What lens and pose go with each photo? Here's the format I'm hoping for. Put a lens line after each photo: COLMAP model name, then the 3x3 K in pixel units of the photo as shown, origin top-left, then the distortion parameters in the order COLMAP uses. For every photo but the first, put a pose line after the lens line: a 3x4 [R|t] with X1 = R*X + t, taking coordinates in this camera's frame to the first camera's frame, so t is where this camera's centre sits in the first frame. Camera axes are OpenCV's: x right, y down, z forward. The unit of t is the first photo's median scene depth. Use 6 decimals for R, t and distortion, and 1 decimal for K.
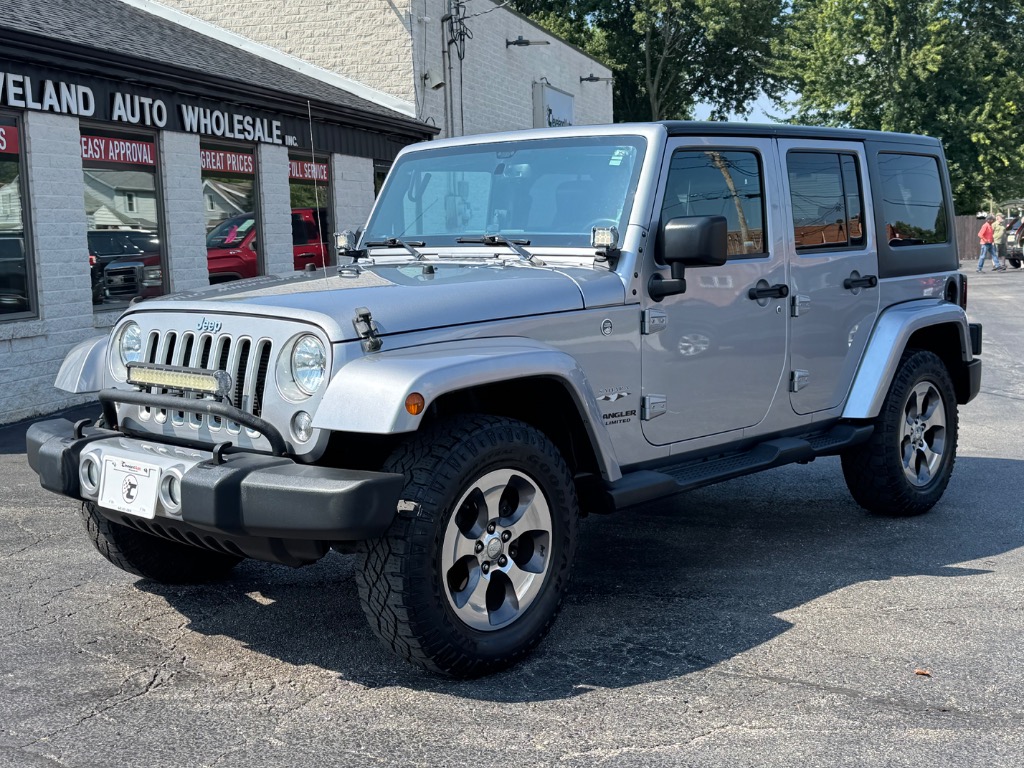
lens RADIAL K [[1265.1, 0, 512.0], [0, 1265.1, 384.0], [0, 0, 1]] dist [0.228361, -0.538924]
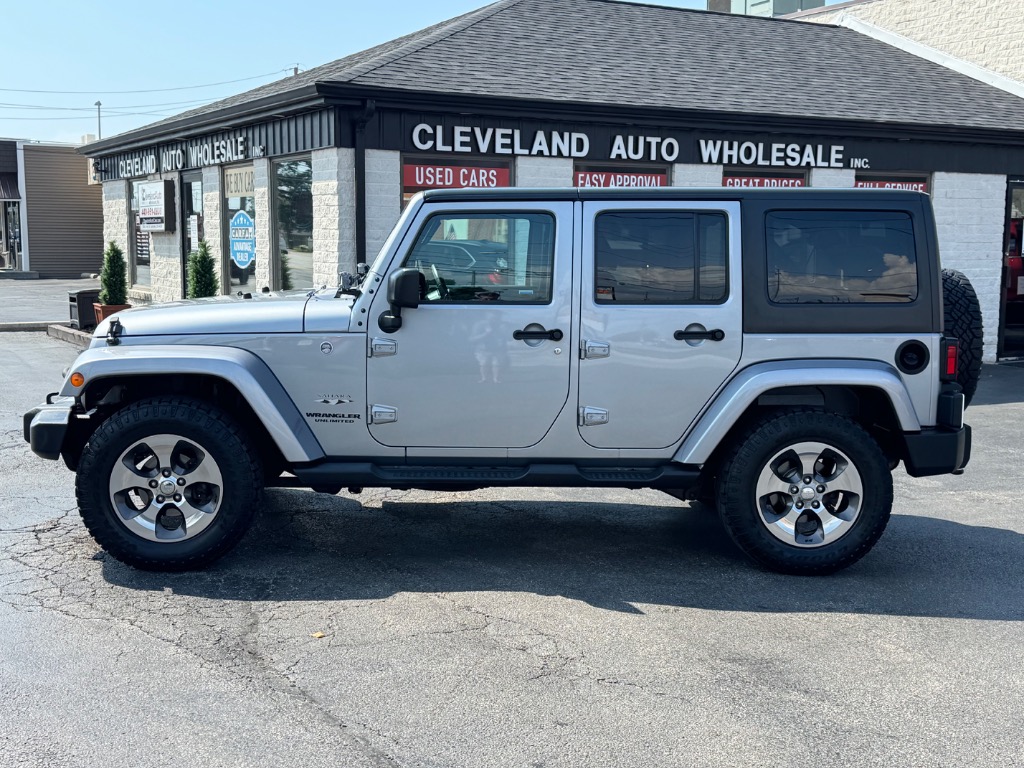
lens RADIAL K [[1265.1, 0, 512.0], [0, 1265.1, 384.0], [0, 0, 1]] dist [0.228361, -0.538924]
pose [[0.707645, 0.111709, -0.697682, 0.399170], [-0.109940, 0.992805, 0.047452, -0.032011], [0.697963, 0.043123, 0.714834, 0.066558]]
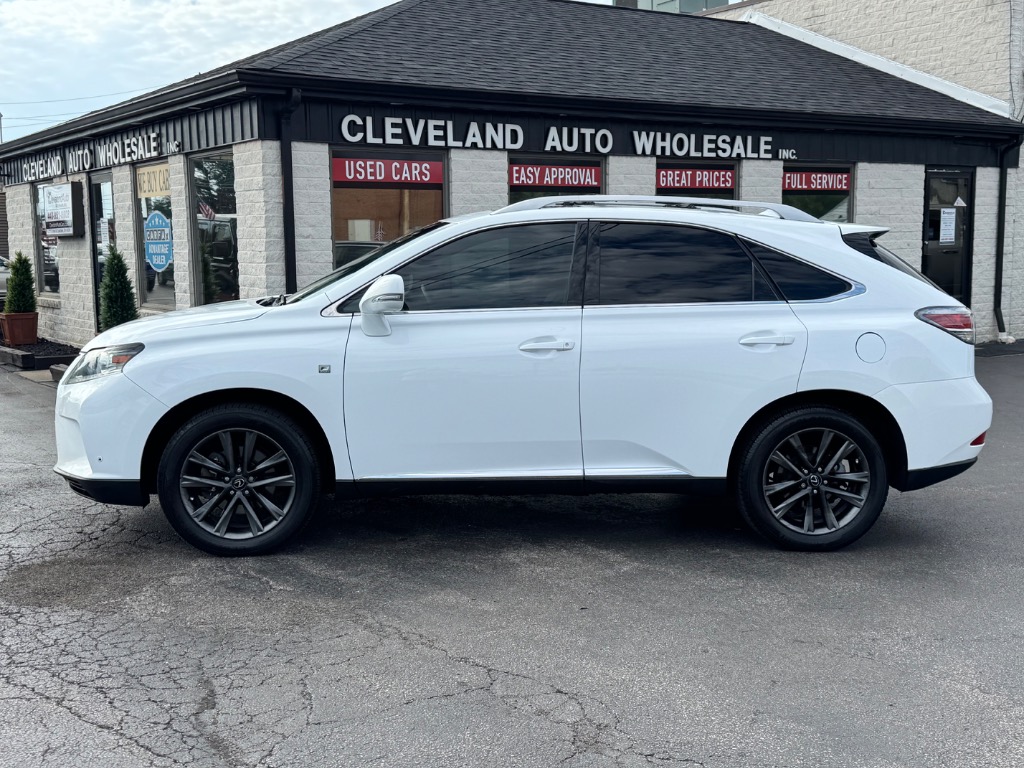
lens RADIAL K [[1200.3, 0, 512.0], [0, 1200.3, 384.0], [0, 0, 1]] dist [0.224780, -0.530121]
pose [[0.763867, 0.093322, -0.638590, 0.323652], [-0.085019, 0.995417, 0.043771, -0.029954], [0.639749, 0.020857, 0.768301, 0.106313]]
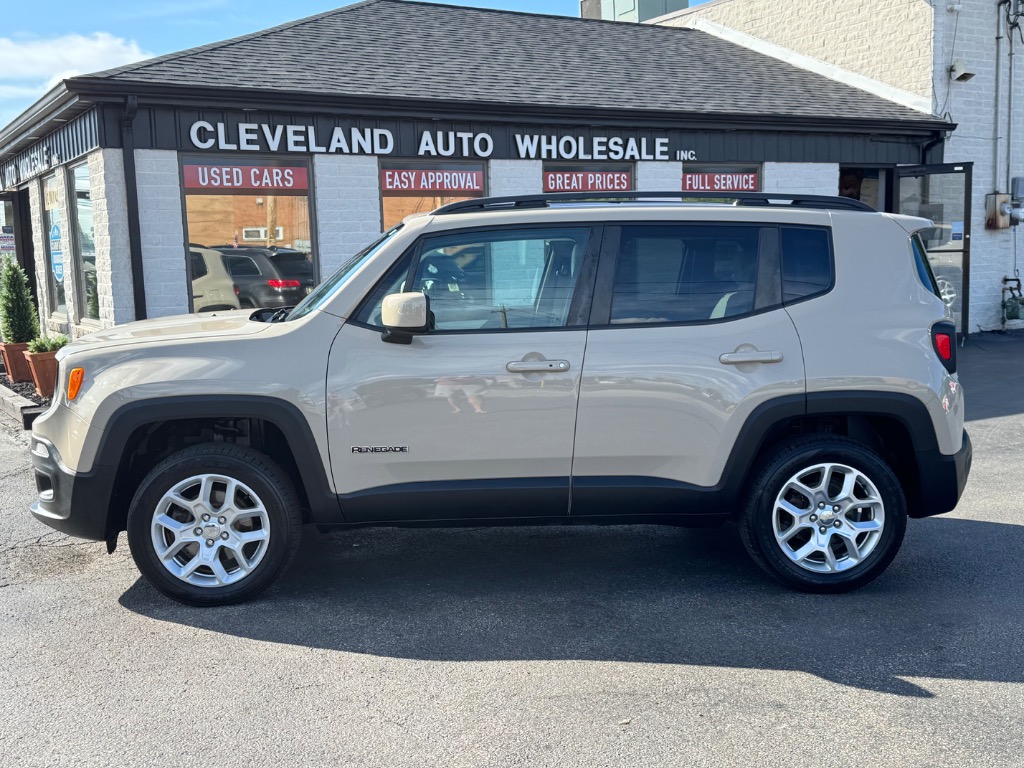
lens RADIAL K [[1106.2, 0, 512.0], [0, 1106.2, 384.0], [0, 0, 1]] dist [0.200261, -0.442781]
pose [[0.723774, 0.088942, -0.684281, 0.385597], [-0.072125, 0.995977, 0.053168, -0.044997], [0.686257, 0.010872, 0.727277, 0.256286]]
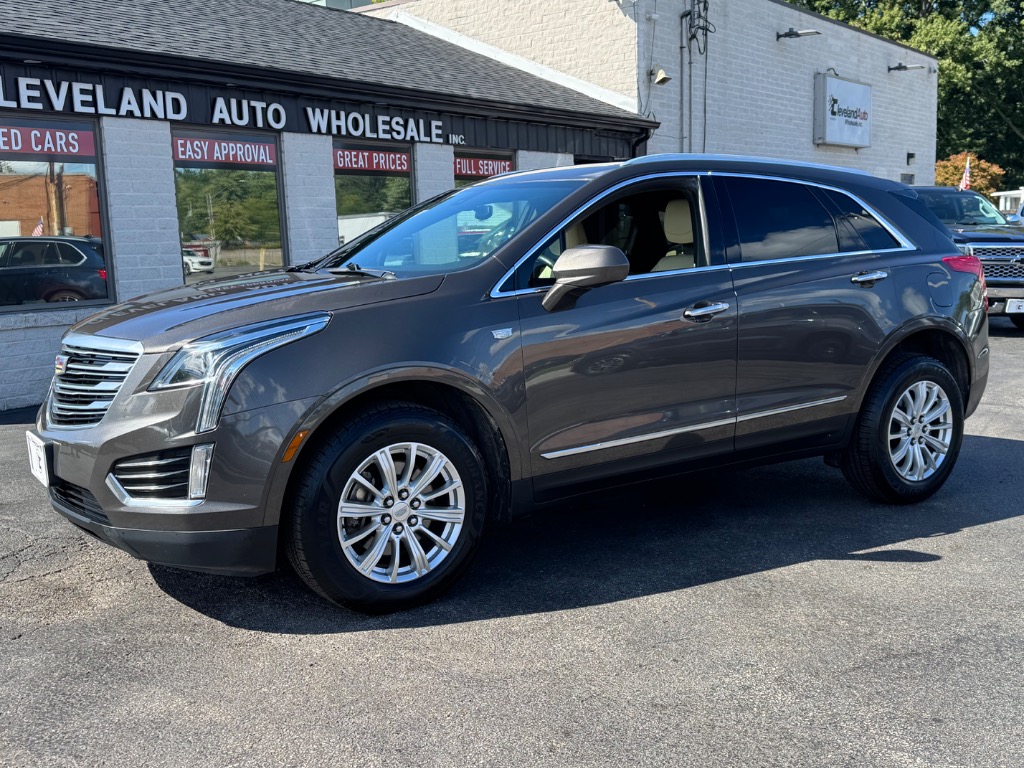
lens RADIAL K [[1042.5, 0, 512.0], [0, 1042.5, 384.0], [0, 0, 1]] dist [0.208261, -0.469455]
pose [[0.926578, 0.050682, -0.372671, 0.219373], [-0.038208, 0.998437, 0.040785, -0.025176], [0.374156, -0.023551, 0.927067, 0.210256]]
